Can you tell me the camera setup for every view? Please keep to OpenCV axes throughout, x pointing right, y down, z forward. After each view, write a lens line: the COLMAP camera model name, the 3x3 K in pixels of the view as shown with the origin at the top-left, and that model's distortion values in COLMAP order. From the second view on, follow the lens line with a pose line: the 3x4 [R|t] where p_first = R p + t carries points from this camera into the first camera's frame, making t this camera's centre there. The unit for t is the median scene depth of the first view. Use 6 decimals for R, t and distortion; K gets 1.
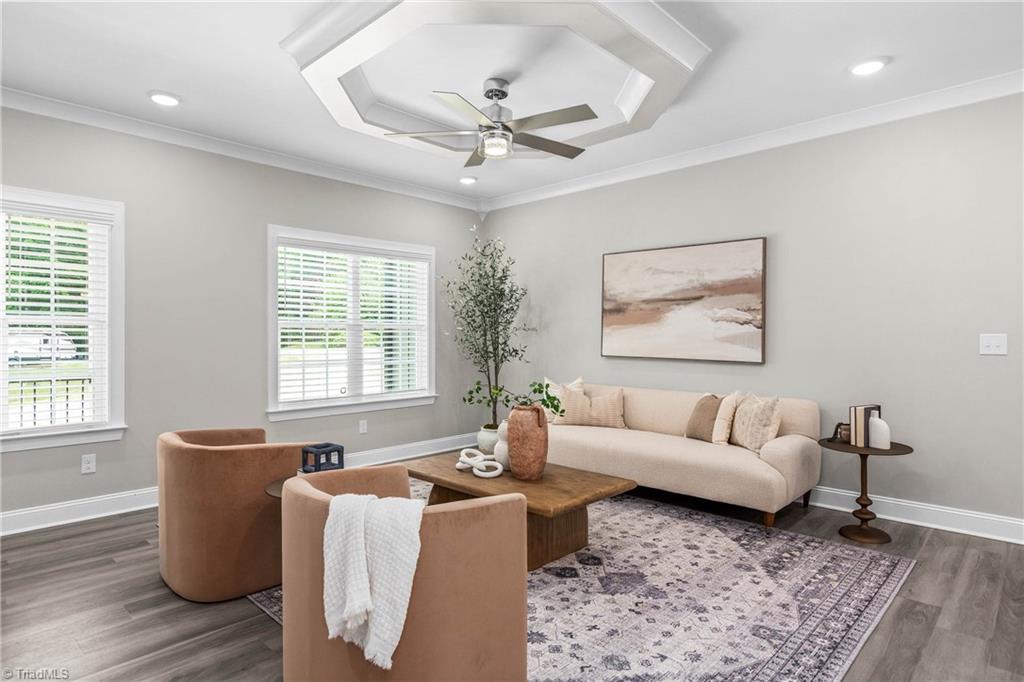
lens RADIAL K [[568.1, 0, 512.0], [0, 568.1, 341.0], [0, 0, 1]] dist [0.002123, -0.001149]
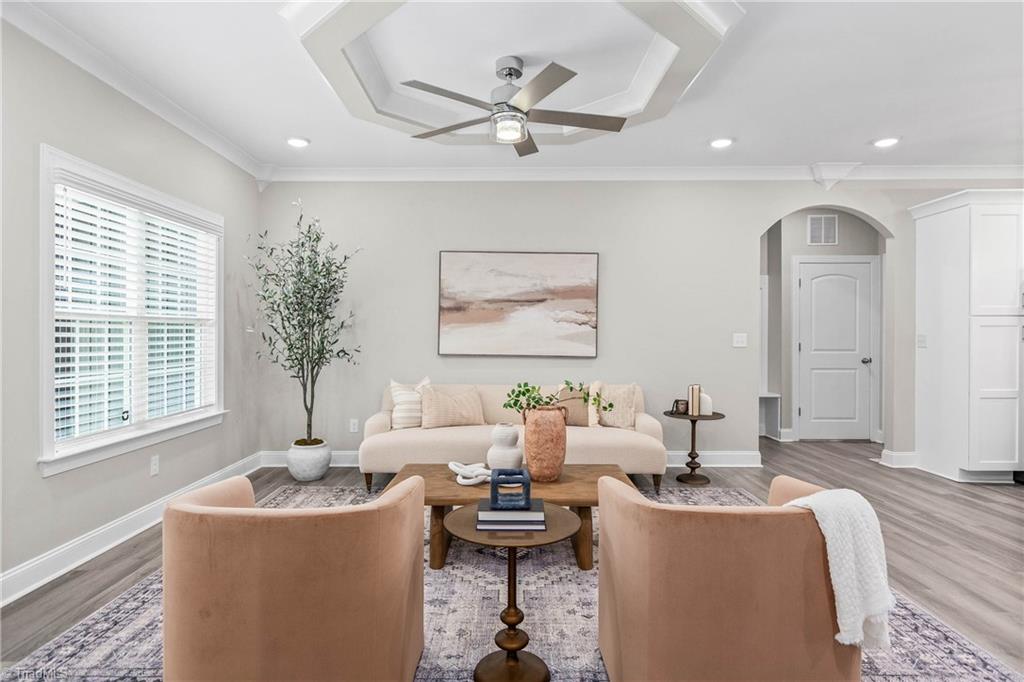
lens RADIAL K [[568.1, 0, 512.0], [0, 568.1, 341.0], [0, 0, 1]] dist [0.002123, -0.001149]
pose [[0.719189, -0.005609, 0.694792, -0.524574], [0.004120, 0.999984, 0.003808, -0.000654], [-0.694802, 0.000124, 0.719201, 0.255183]]
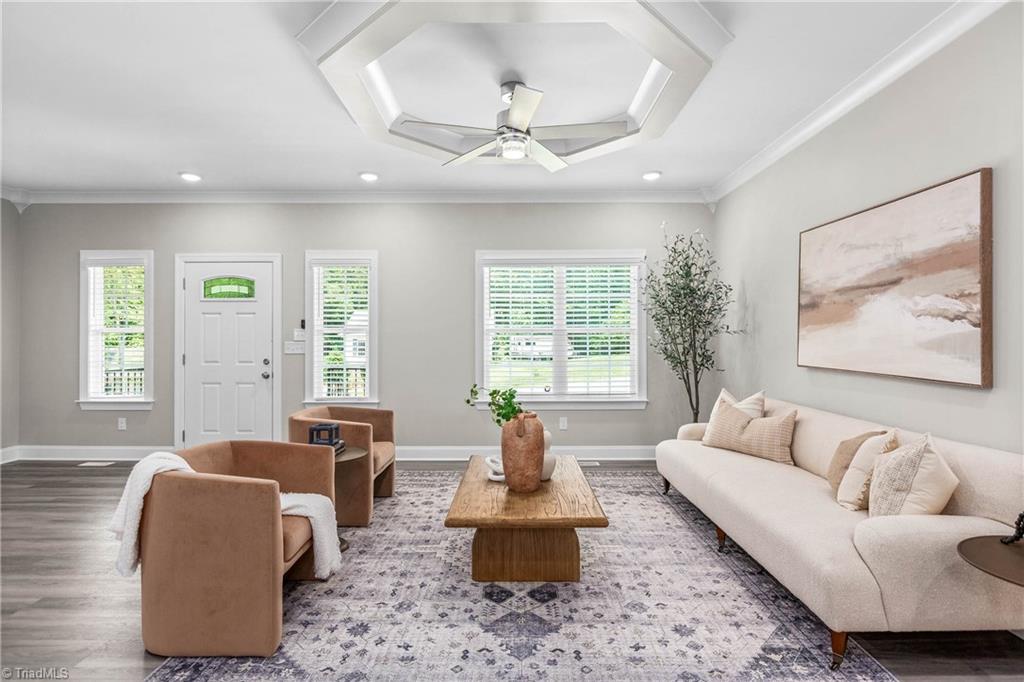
lens RADIAL K [[528.1, 0, 512.0], [0, 528.1, 341.0], [0, 0, 1]] dist [-0.001505, -0.000686]
pose [[0.687595, 0.000152, -0.726094, 0.498171], [-0.004286, 0.999983, -0.003850, -0.003383], [0.726082, 0.005759, 0.687584, 0.283566]]
